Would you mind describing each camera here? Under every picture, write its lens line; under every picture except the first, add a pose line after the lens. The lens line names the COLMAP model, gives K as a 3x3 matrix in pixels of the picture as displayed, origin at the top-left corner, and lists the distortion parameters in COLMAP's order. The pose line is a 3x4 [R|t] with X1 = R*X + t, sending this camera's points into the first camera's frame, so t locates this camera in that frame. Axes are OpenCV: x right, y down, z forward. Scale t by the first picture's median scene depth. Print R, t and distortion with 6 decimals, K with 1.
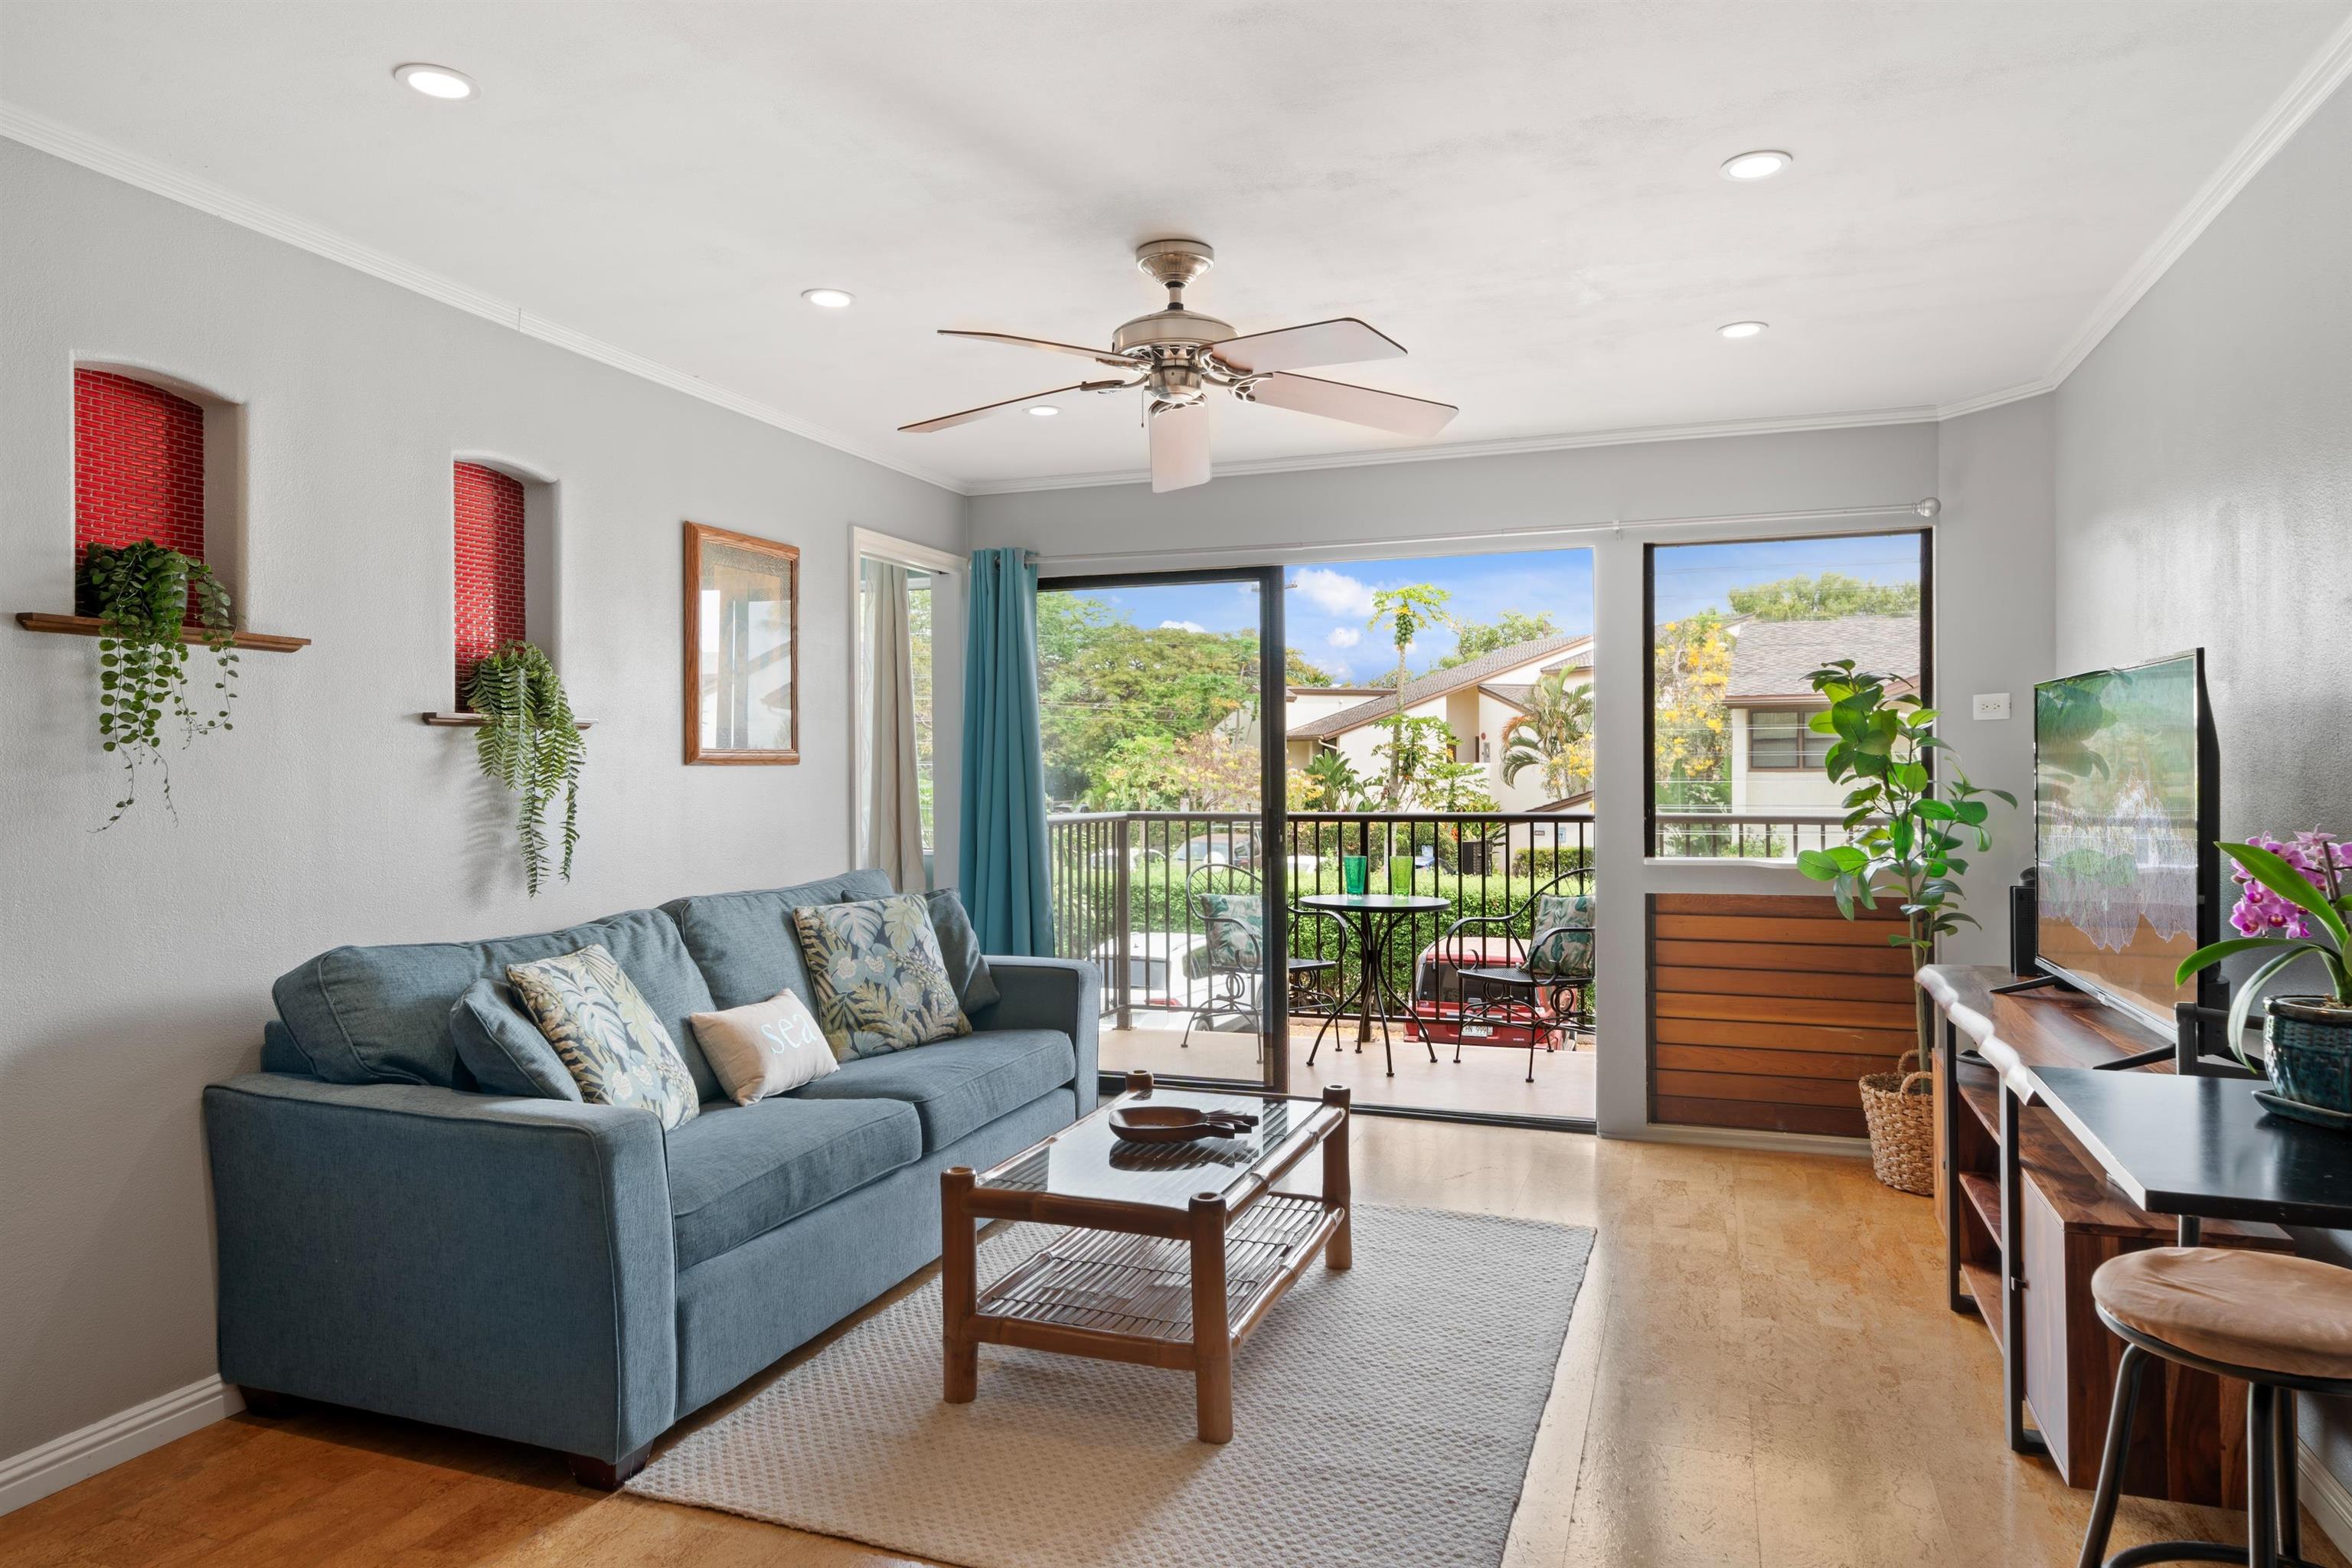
lens RADIAL K [[1466.0, 0, 1183.8], [0, 1466.0, 773.1], [0, 0, 1]] dist [0.003499, 0.002576]
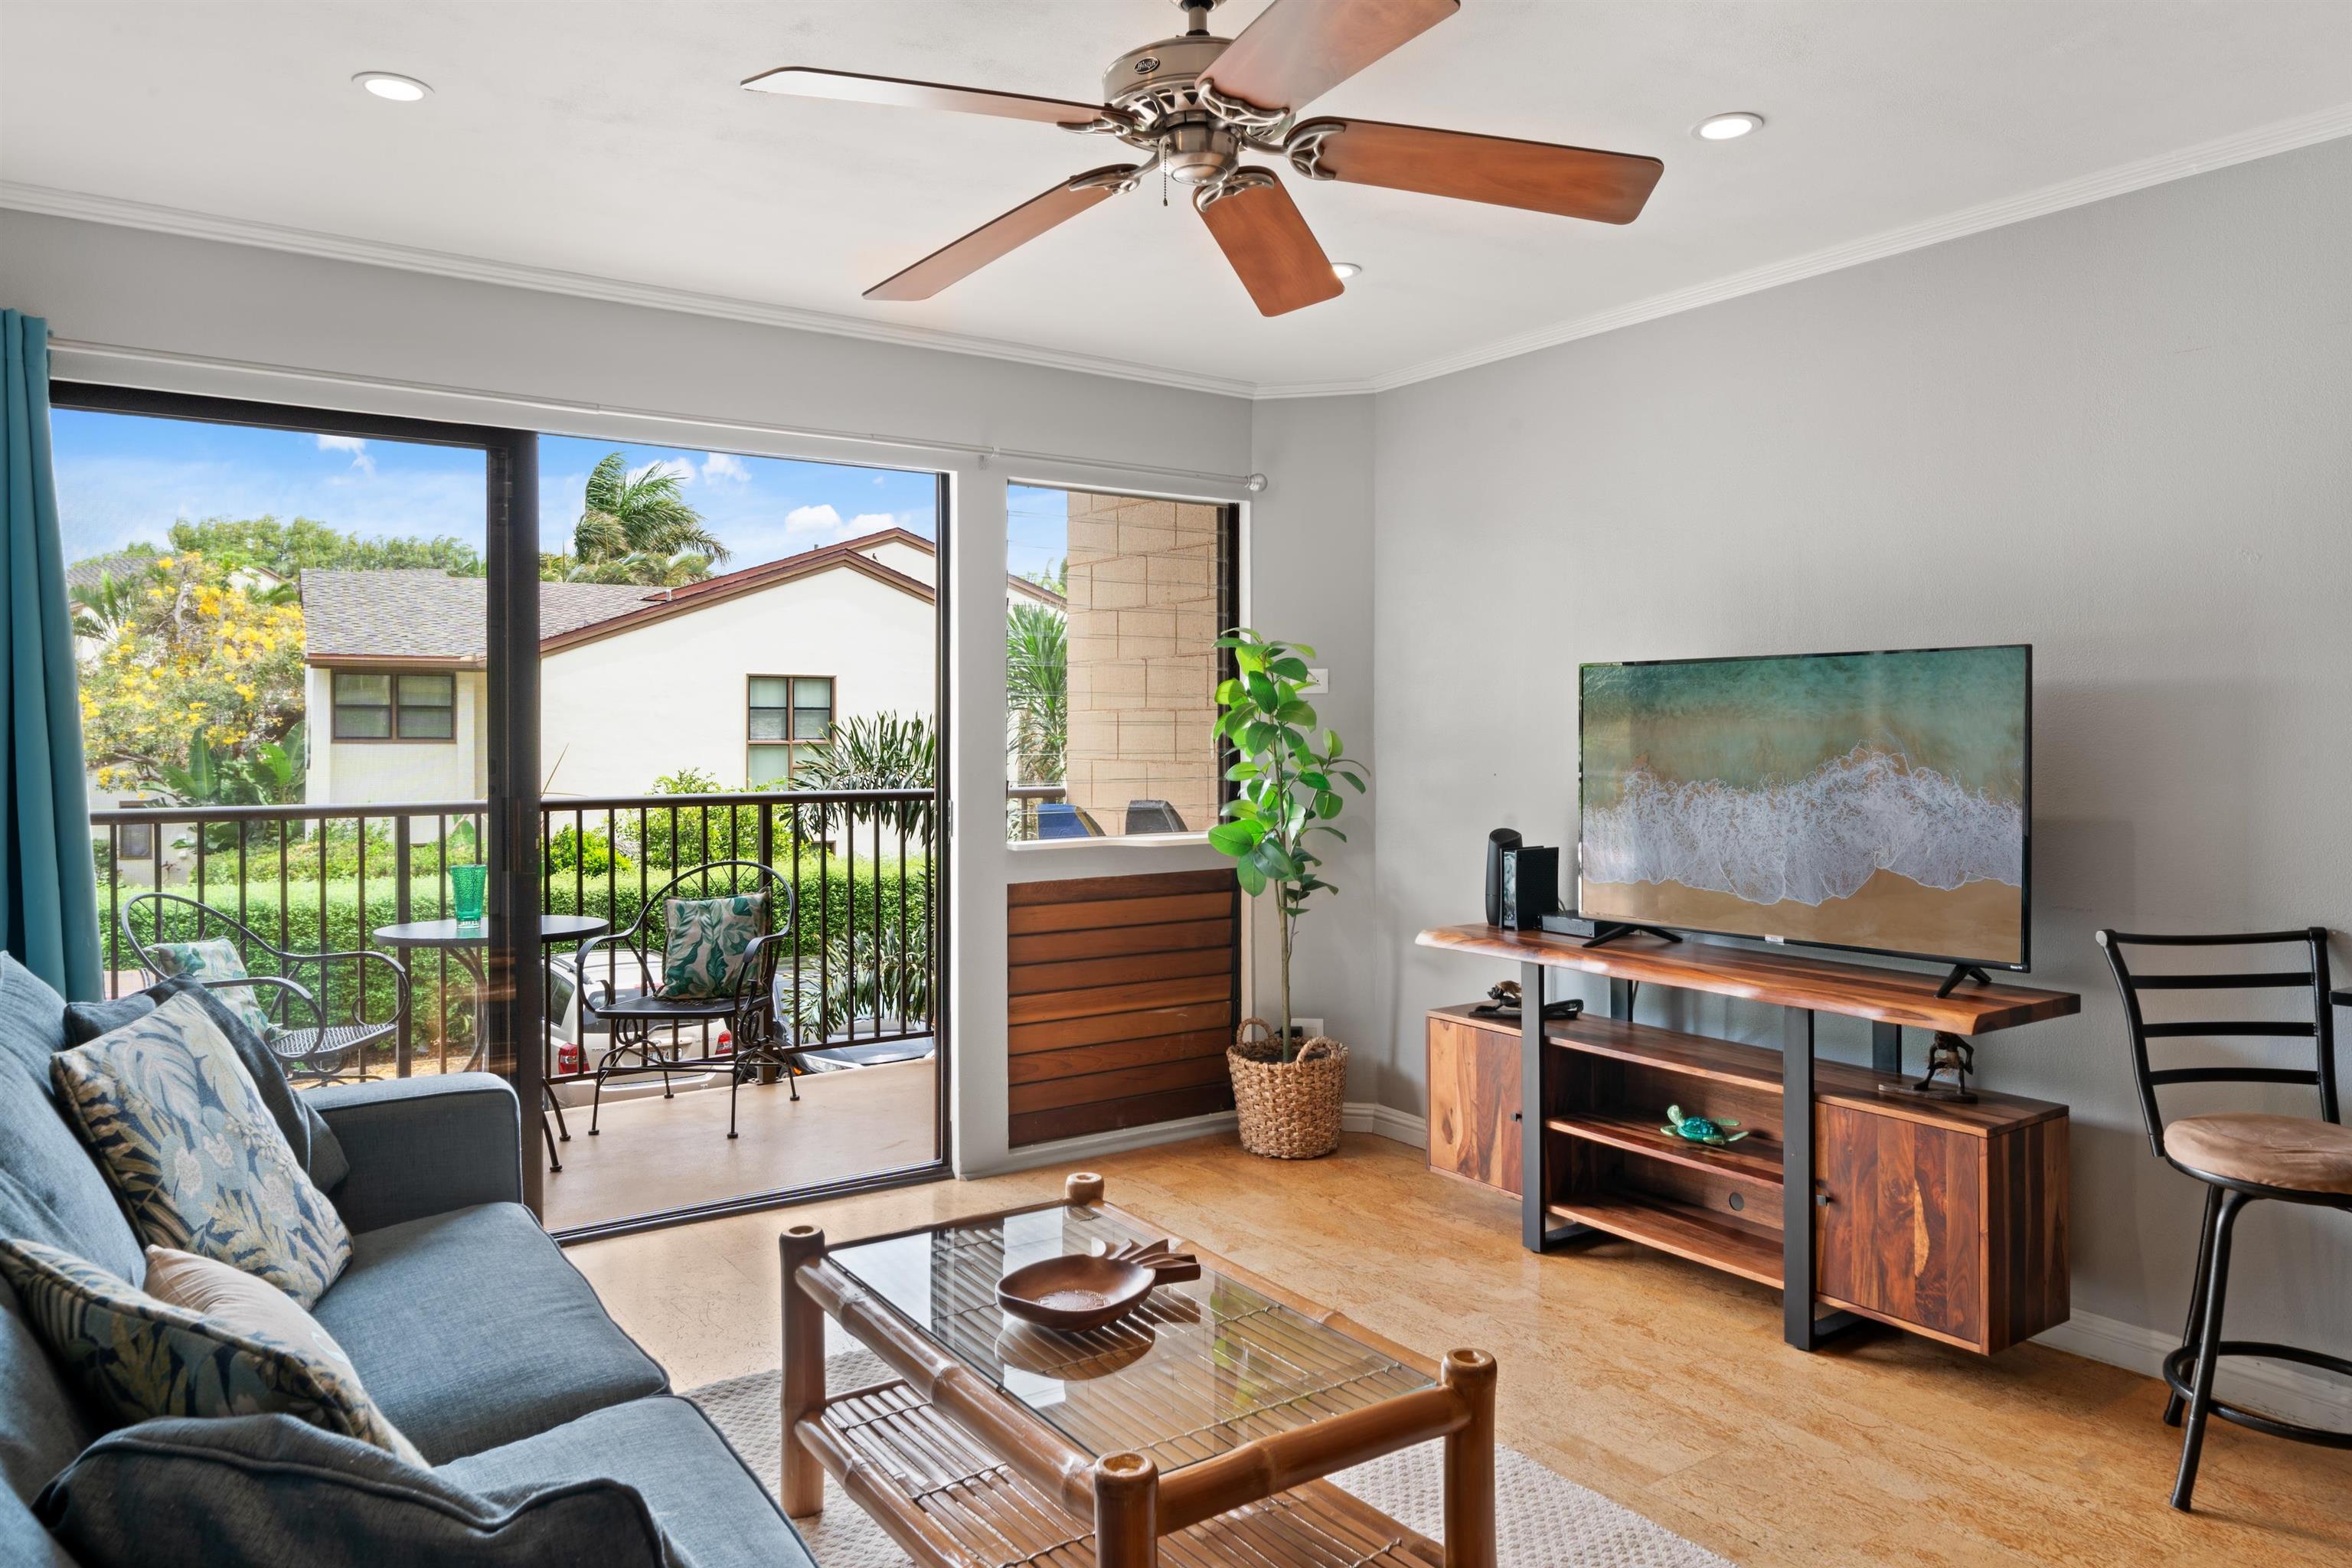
lens RADIAL K [[1558.6, 0, 1194.3], [0, 1558.6, 739.1], [0, 0, 1]] dist [0.003276, 0.000069]
pose [[0.575176, 0.002535, 0.818026, -0.458448], [0.000358, 0.999994, -0.003351, -0.000253], [-0.818029, 0.002220, 0.575172, 0.473467]]
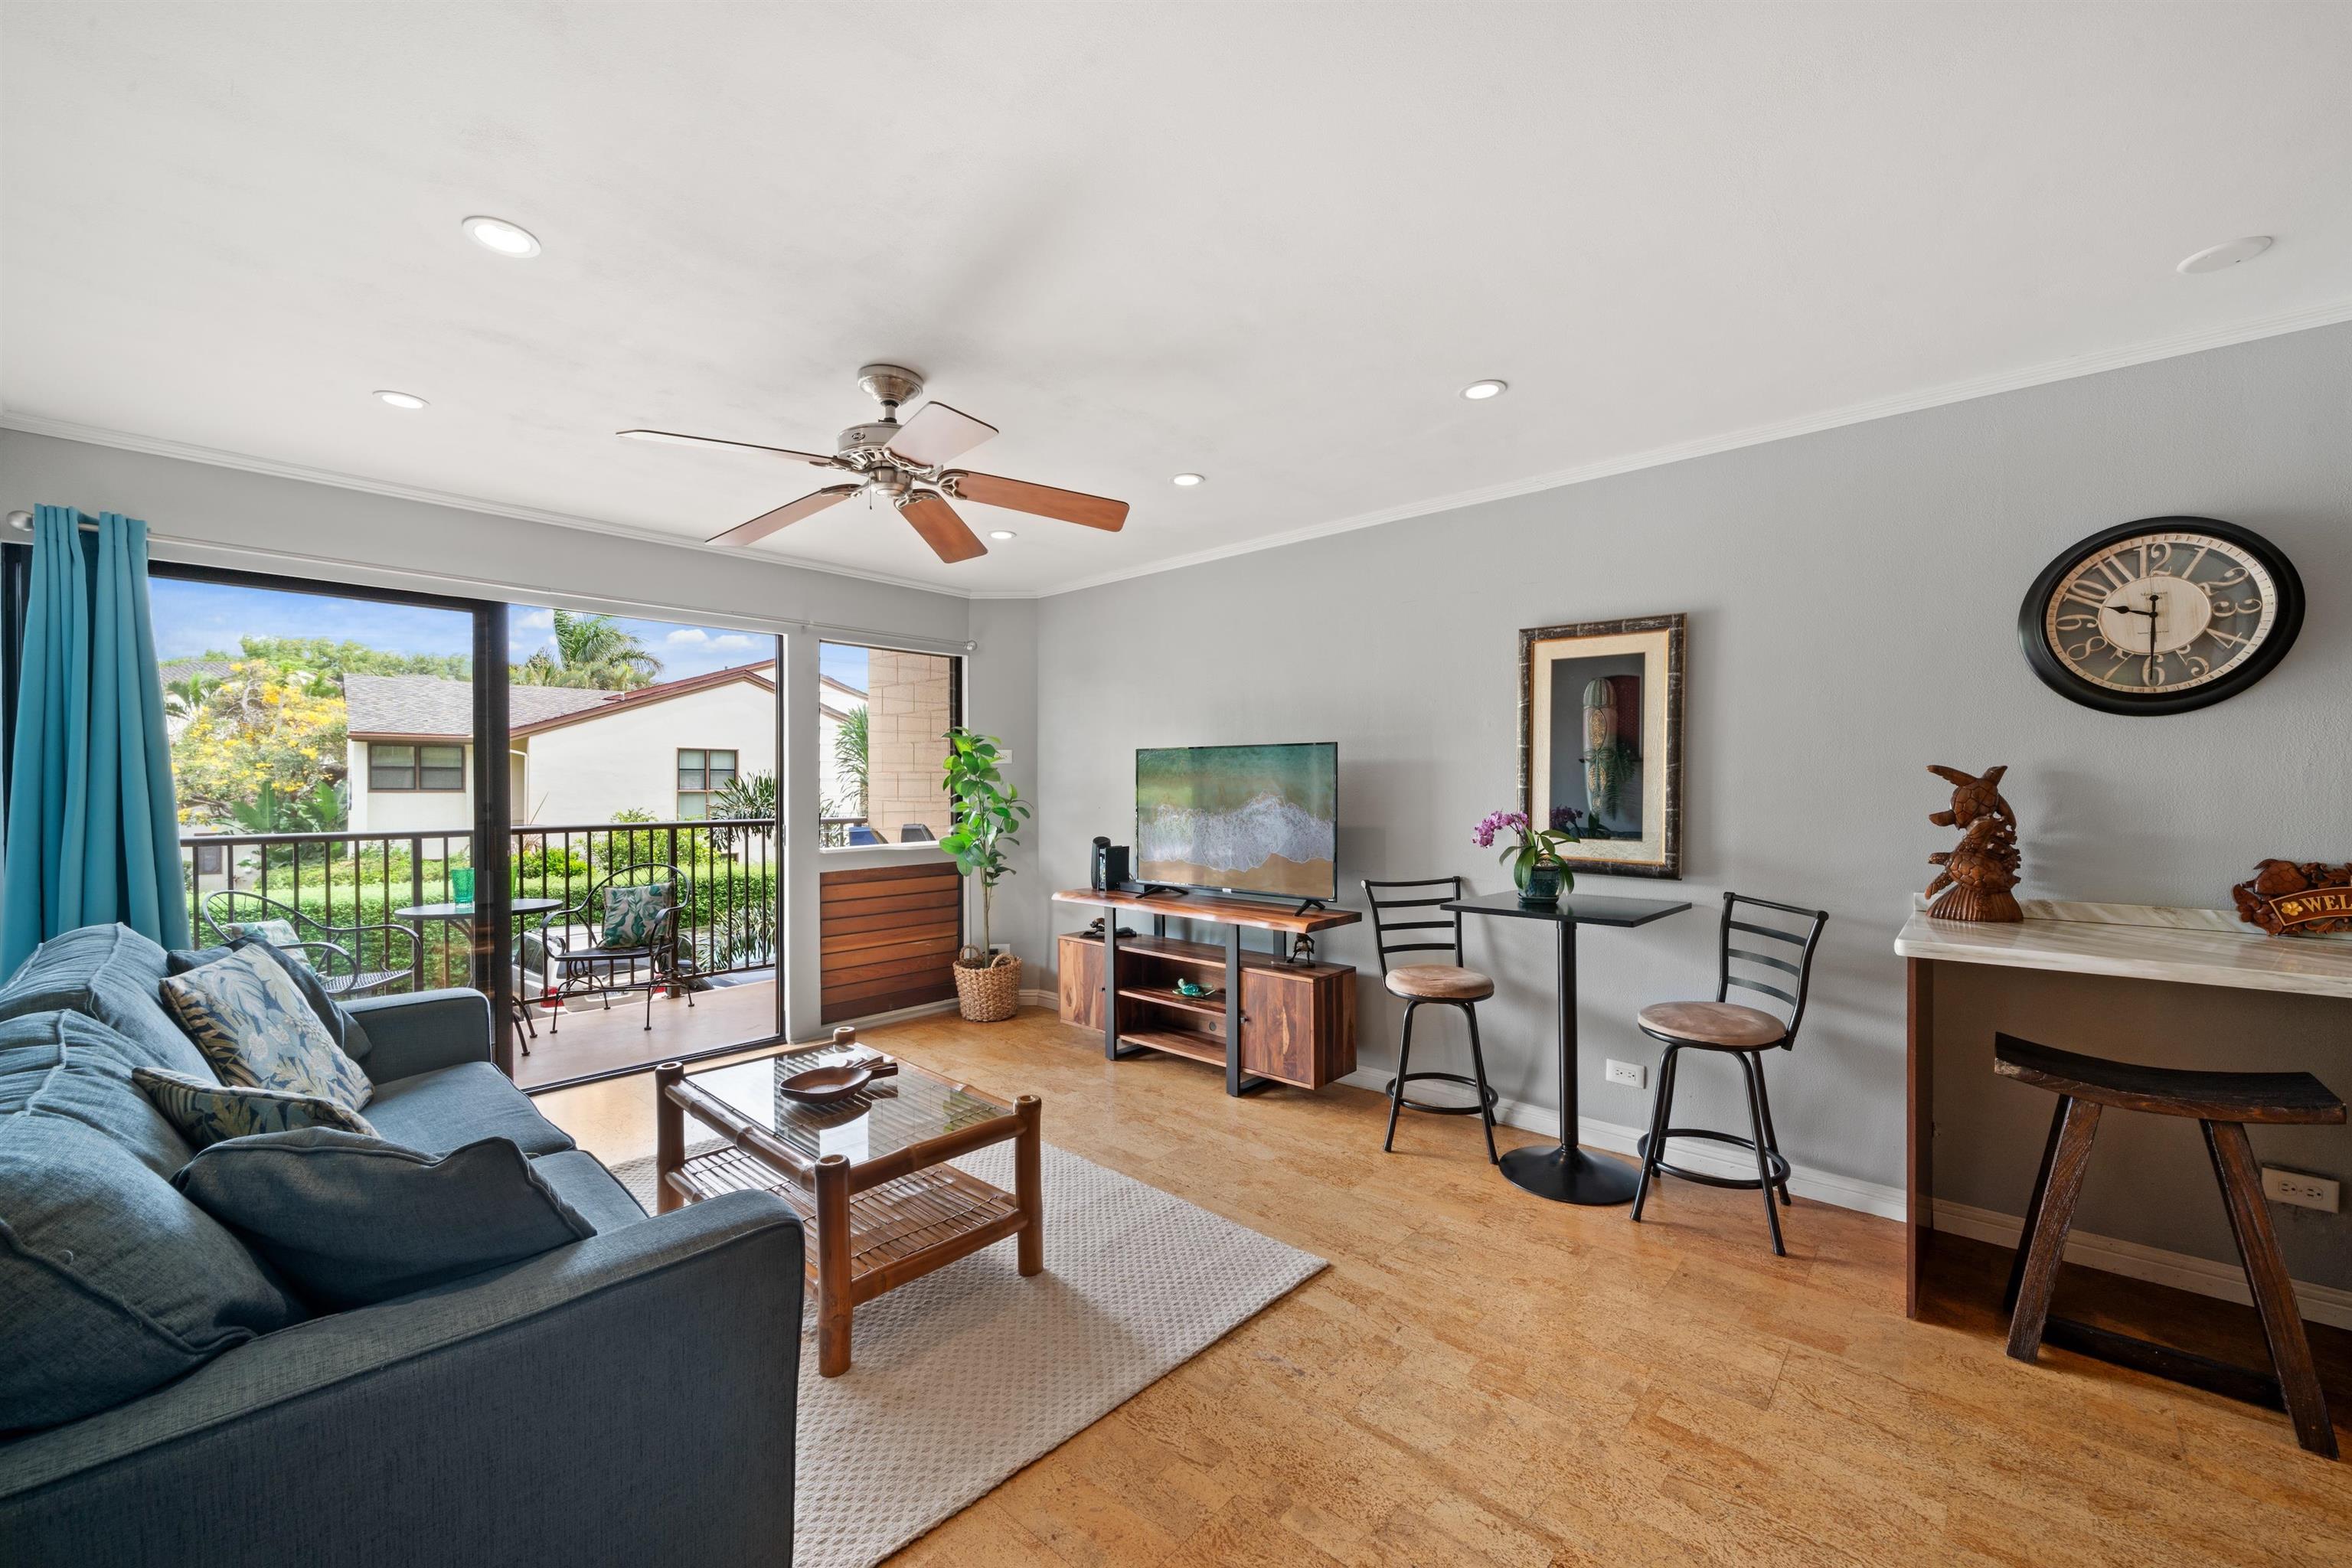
lens RADIAL K [[912.6, 0, 1189.9], [0, 912.6, 789.2], [0, 0, 1]] dist [-0.003748, 0.000059]
pose [[0.374957, 0.000819, 0.927042, -0.501658], [0.002597, 0.999995, -0.001934, -0.000505], [-0.927039, 0.003133, 0.374953, 0.371661]]
